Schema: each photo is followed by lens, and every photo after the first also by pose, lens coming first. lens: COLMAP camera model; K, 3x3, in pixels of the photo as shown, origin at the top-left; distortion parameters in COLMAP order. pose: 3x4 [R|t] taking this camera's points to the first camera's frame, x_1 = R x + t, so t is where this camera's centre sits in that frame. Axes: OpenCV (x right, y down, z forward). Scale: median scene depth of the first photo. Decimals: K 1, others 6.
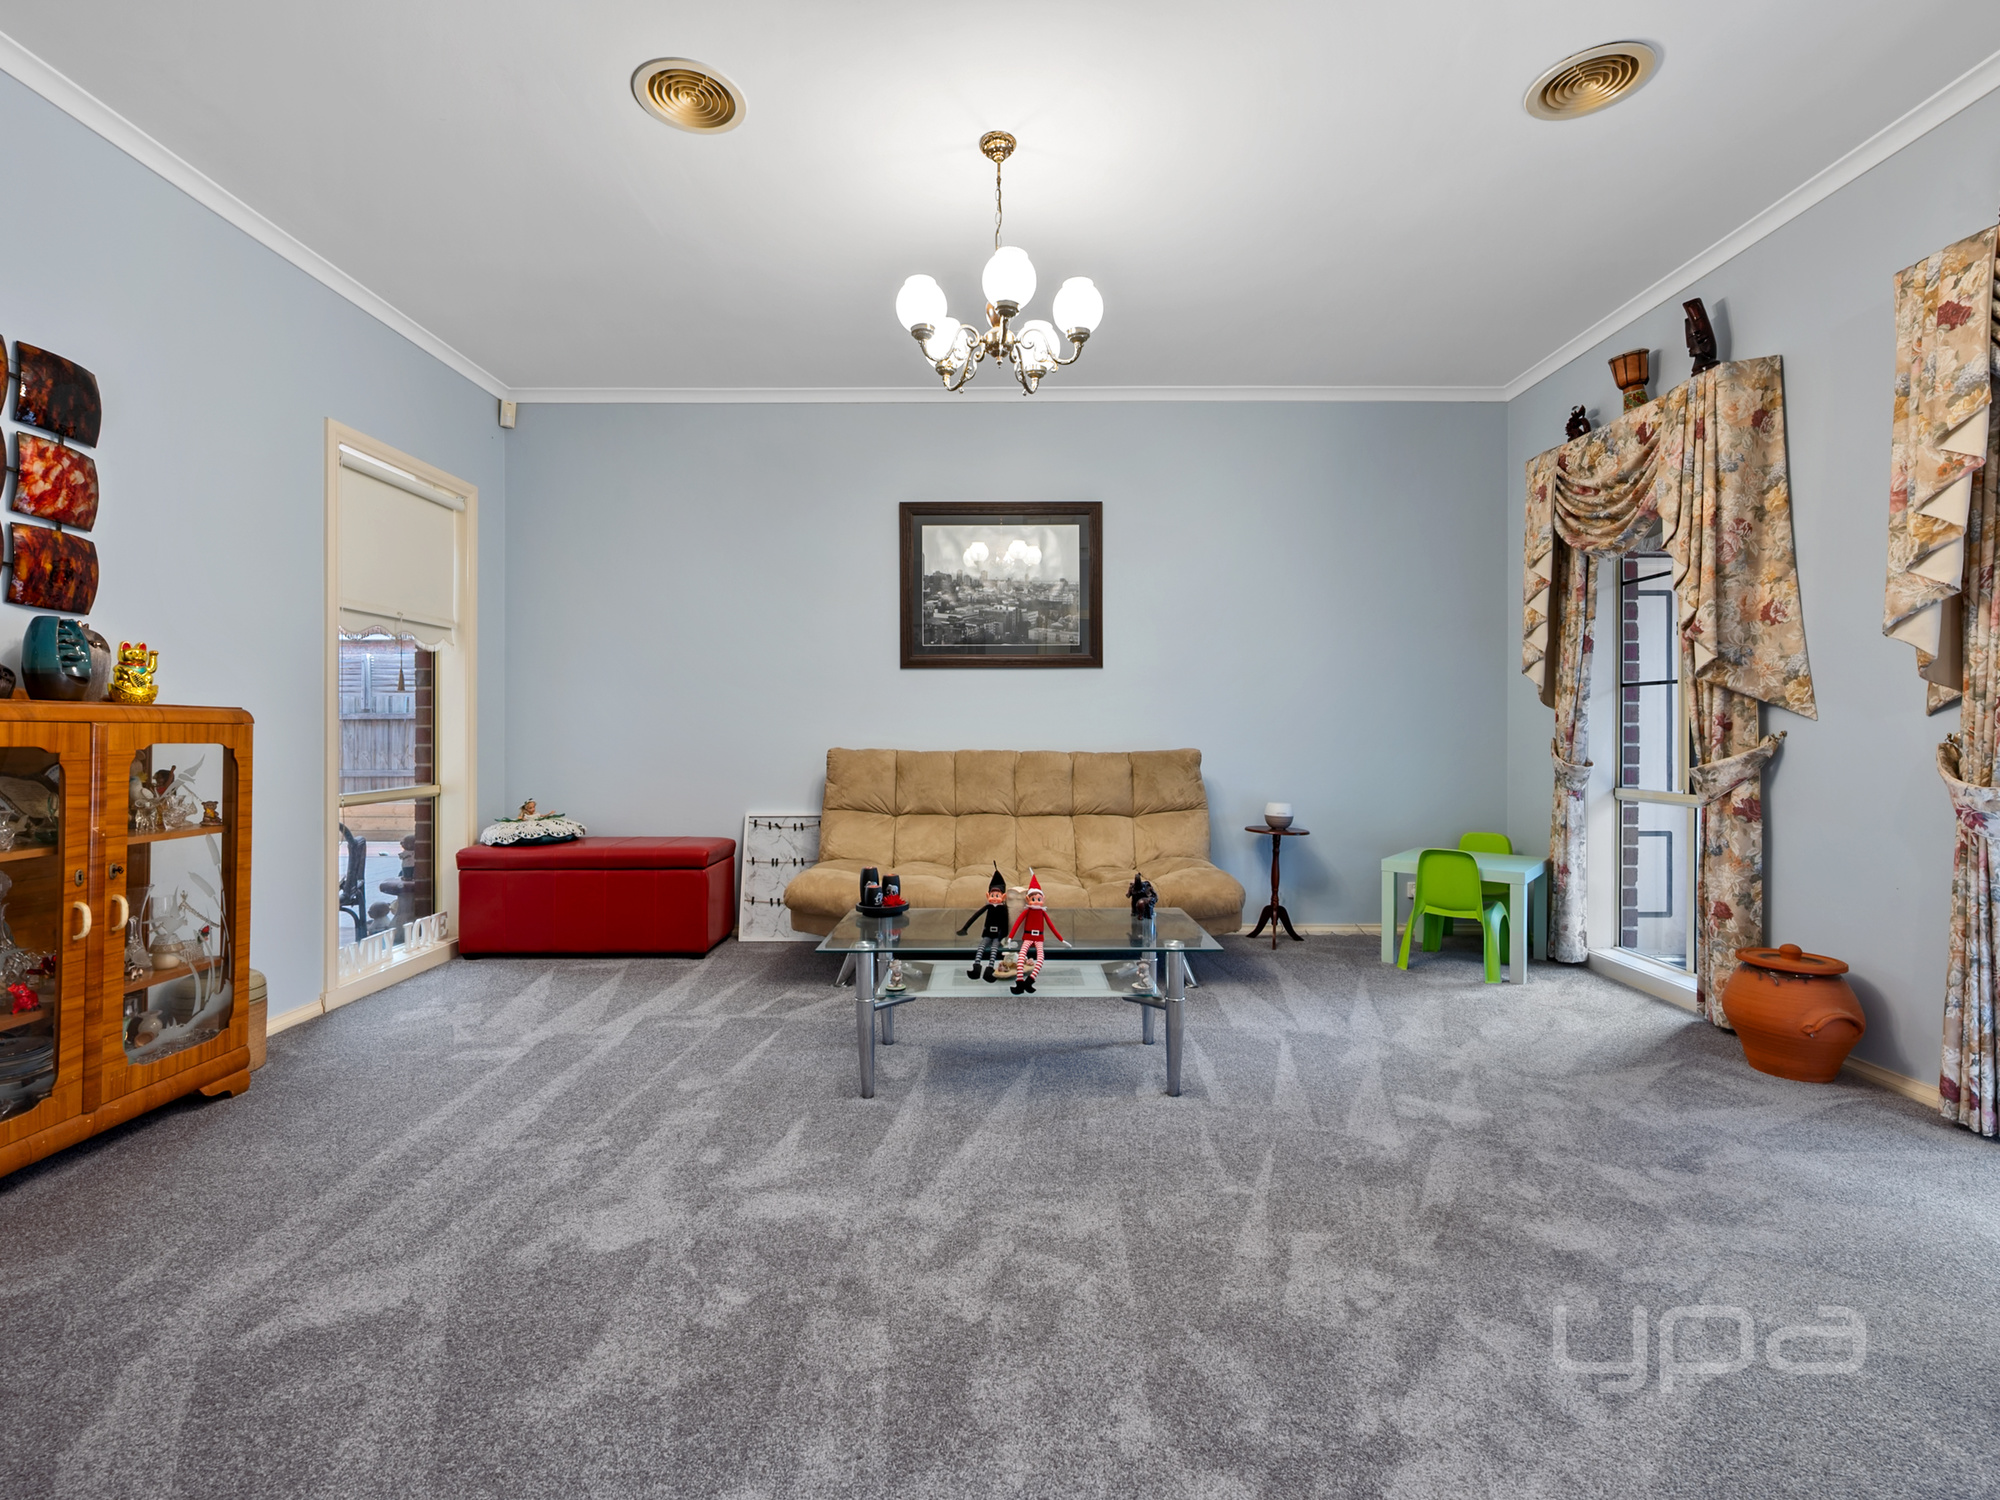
lens RADIAL K [[903.7, 0, 995.6], [0, 903.7, 731.1], [0, 0, 1]] dist [0.000816, 0.000216]
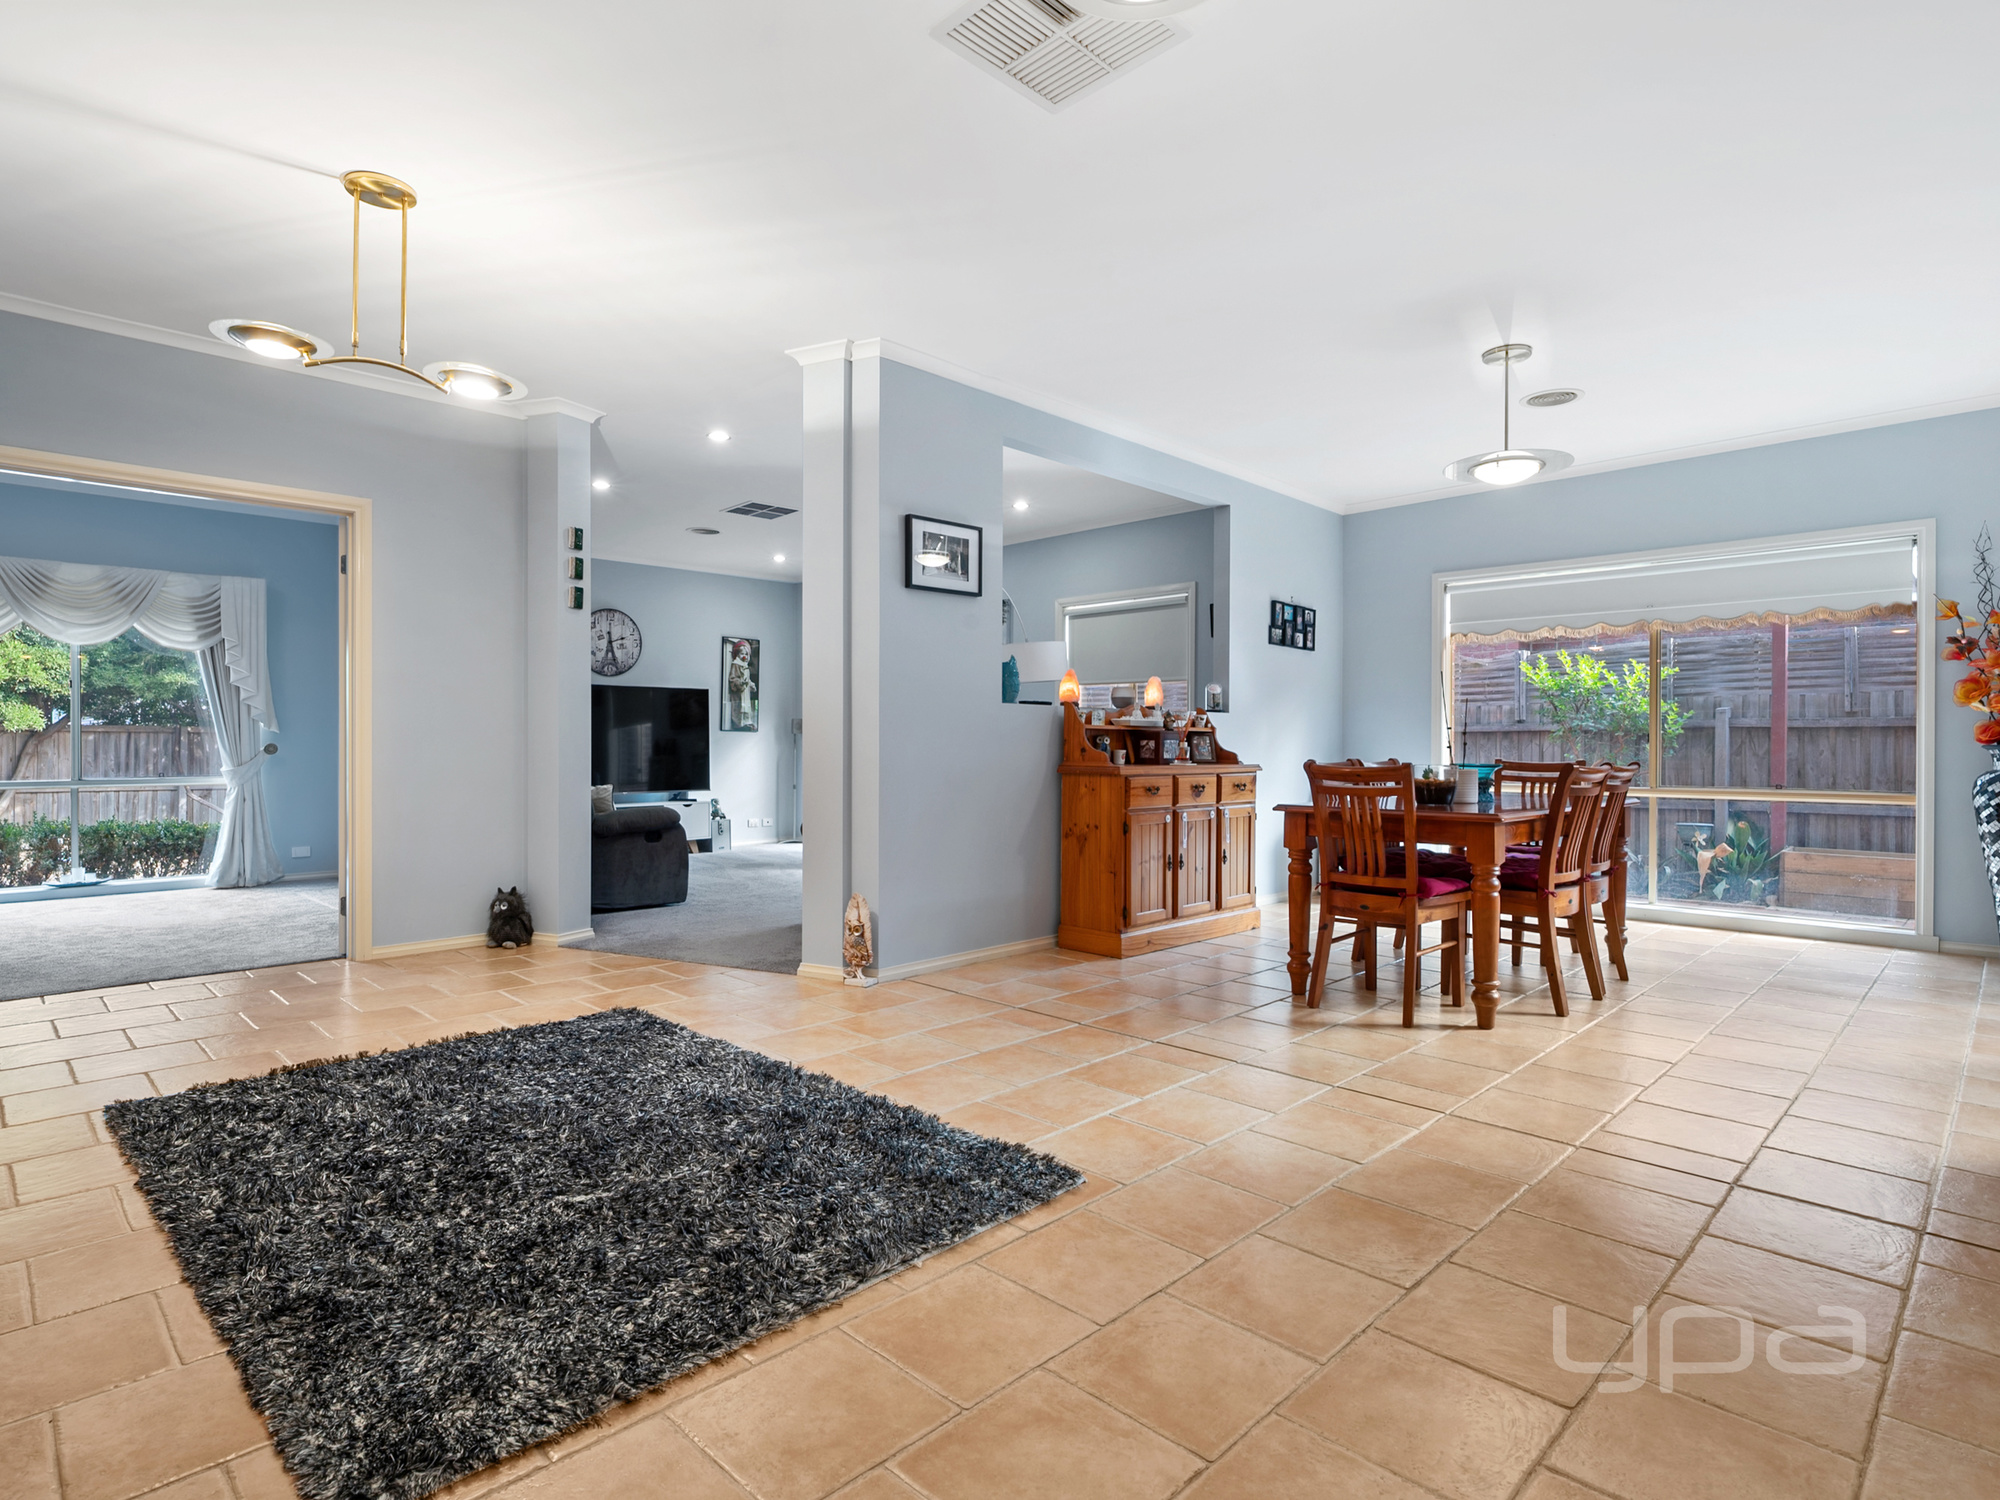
lens RADIAL K [[1039.6, 0, 996.2], [0, 1039.6, 738.1], [0, 0, 1]] dist [0.000149, -0.000751]
pose [[0.711515, -0.004007, -0.702659, -2.059439], [-0.000709, 0.999979, -0.006420, 0.000942], [0.702670, 0.005067, 0.711498, 0.102520]]
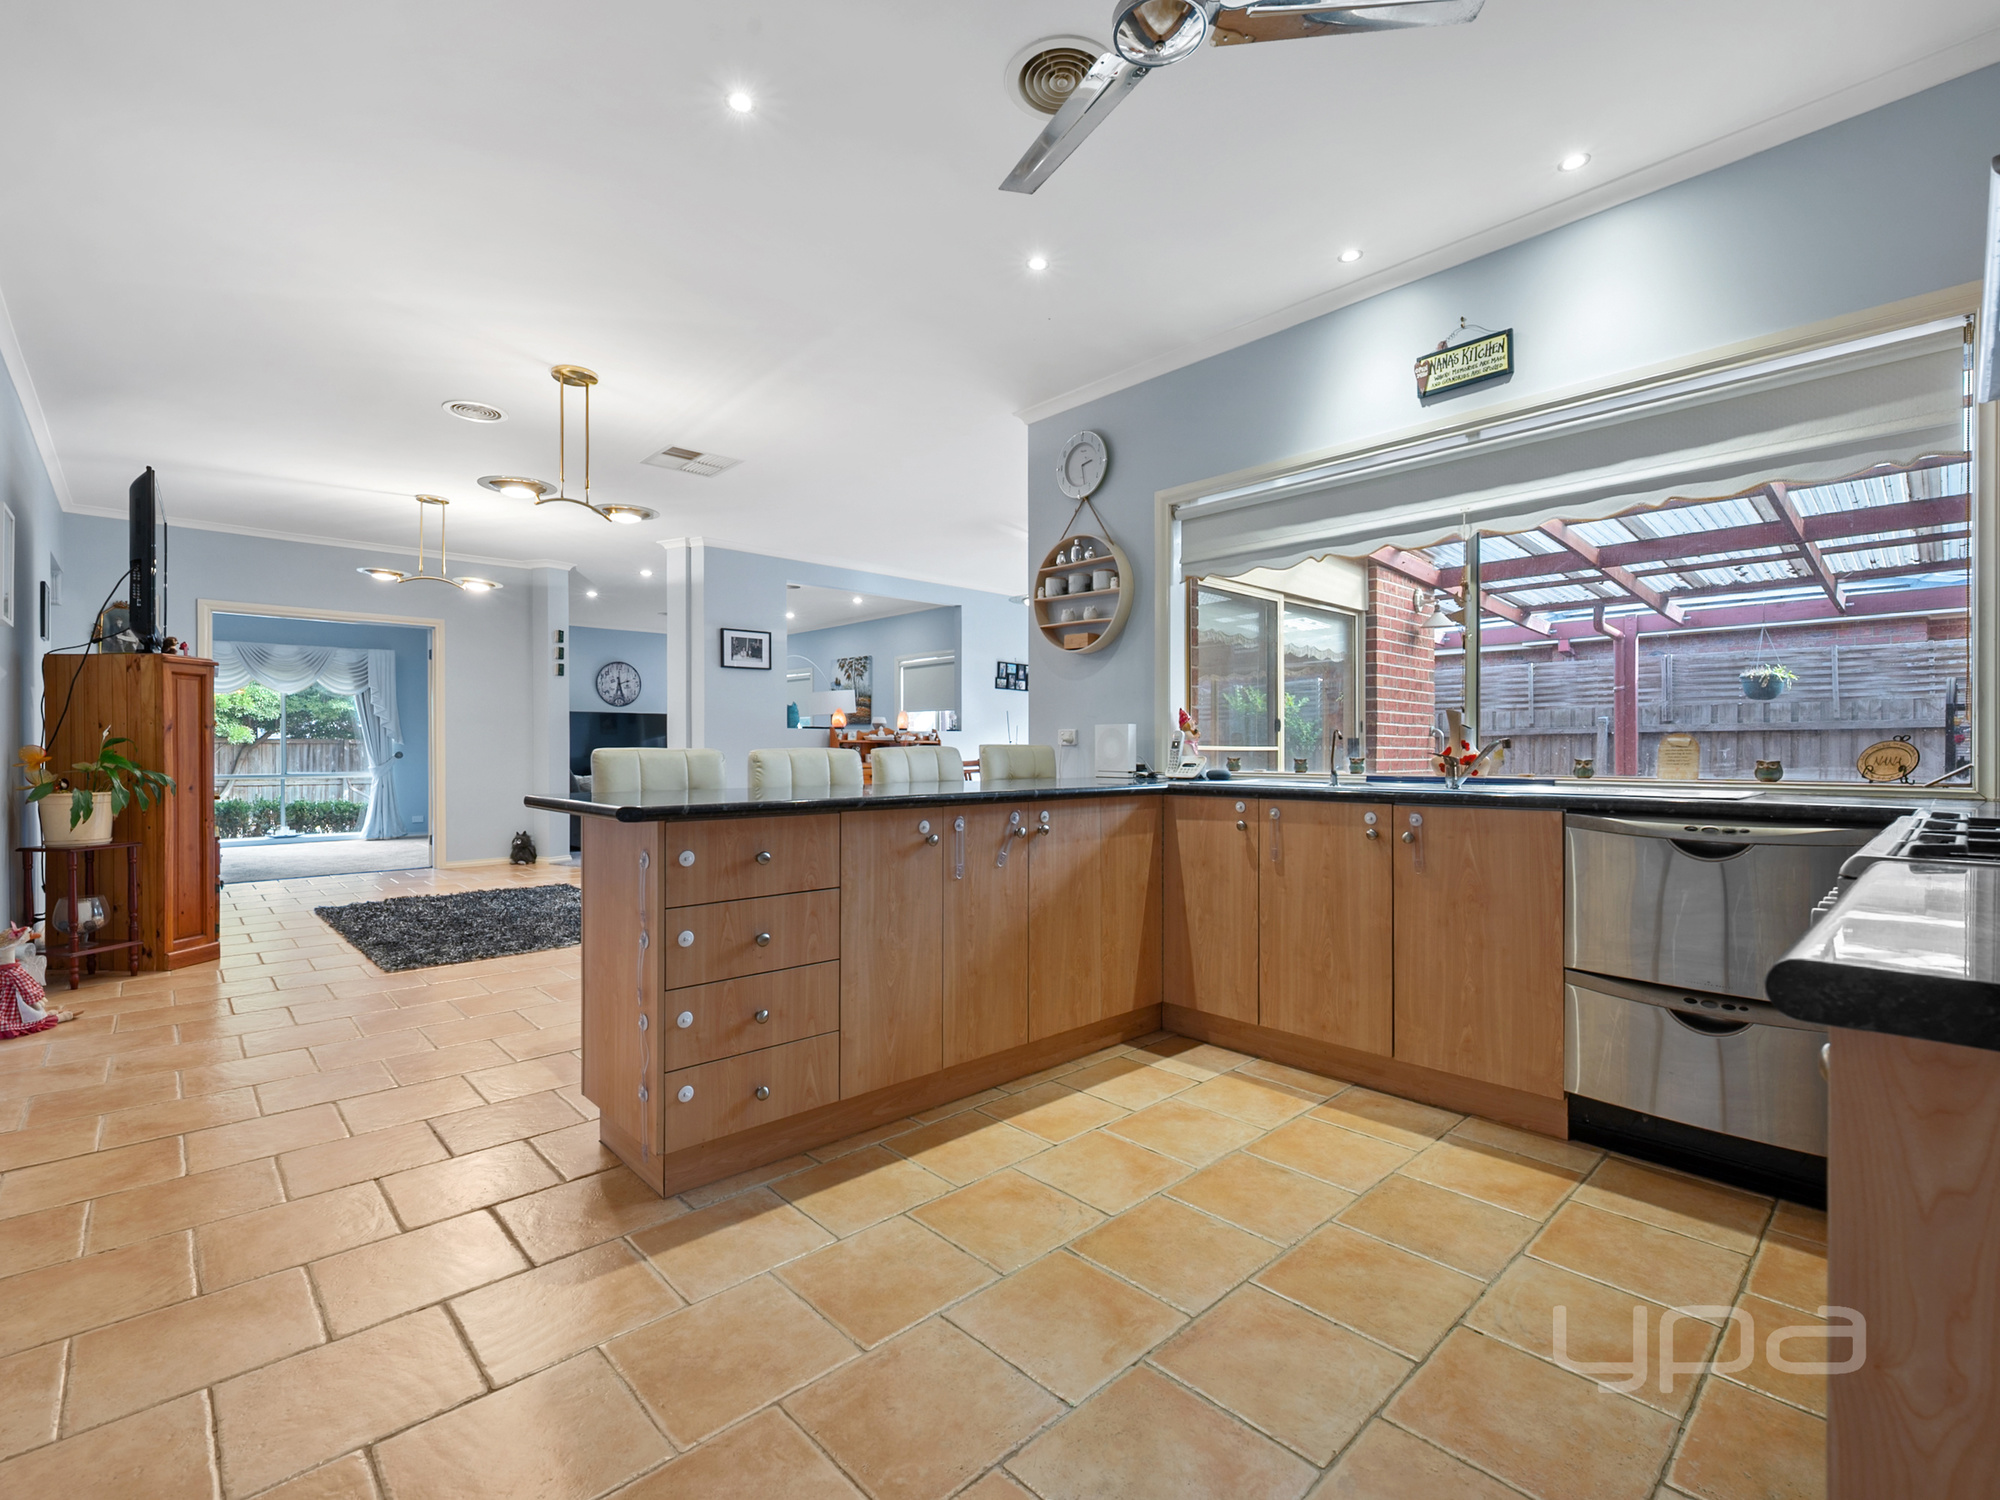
lens RADIAL K [[891.9, 0, 989.8], [0, 891.9, 745.0], [0, 0, 1]] dist [-0.000477, 0.000324]
pose [[0.684231, -0.005909, -0.729241, -0.921882], [0.002027, 0.999979, -0.006201, 0.000406], [0.729262, 0.002765, 0.684229, -0.045796]]
